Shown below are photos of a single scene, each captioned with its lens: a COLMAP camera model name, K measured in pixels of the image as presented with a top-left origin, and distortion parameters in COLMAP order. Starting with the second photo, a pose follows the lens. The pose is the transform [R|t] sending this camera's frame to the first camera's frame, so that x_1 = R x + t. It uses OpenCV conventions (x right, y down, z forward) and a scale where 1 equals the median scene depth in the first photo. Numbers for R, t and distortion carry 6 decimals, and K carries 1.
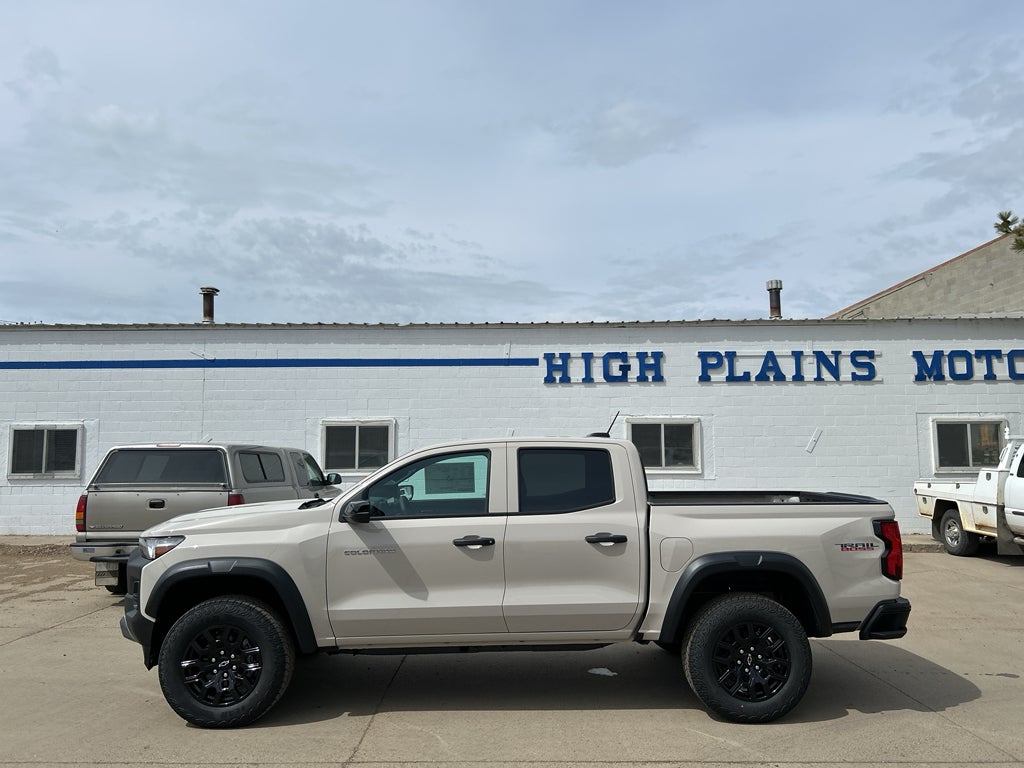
lens RADIAL K [[782.4, 0, 508.7], [0, 782.4, 382.9], [0, 0, 1]] dist [0.014987, 0.002741]
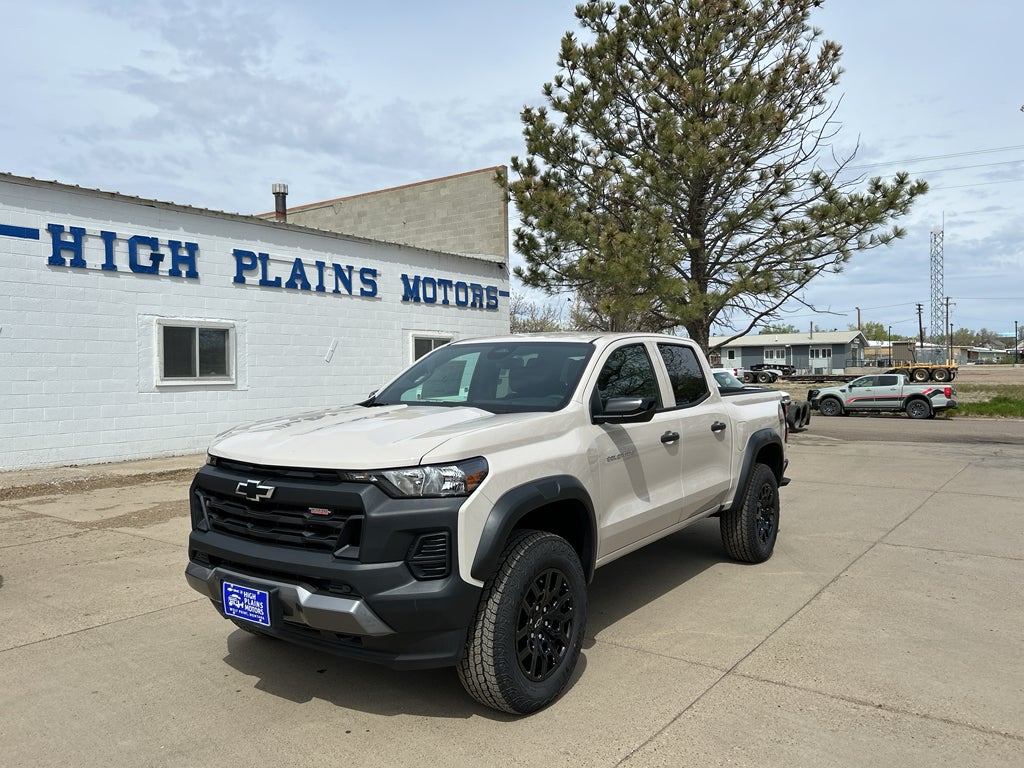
lens RADIAL K [[796.9, 0, 511.5], [0, 796.9, 380.5], [0, 0, 1]] dist [-0.009494, -0.006068]
pose [[0.566416, -0.004432, 0.824108, -0.329936], [-0.077787, 0.995234, 0.058816, 0.031629], [-0.820440, -0.097419, 0.563371, 0.211417]]
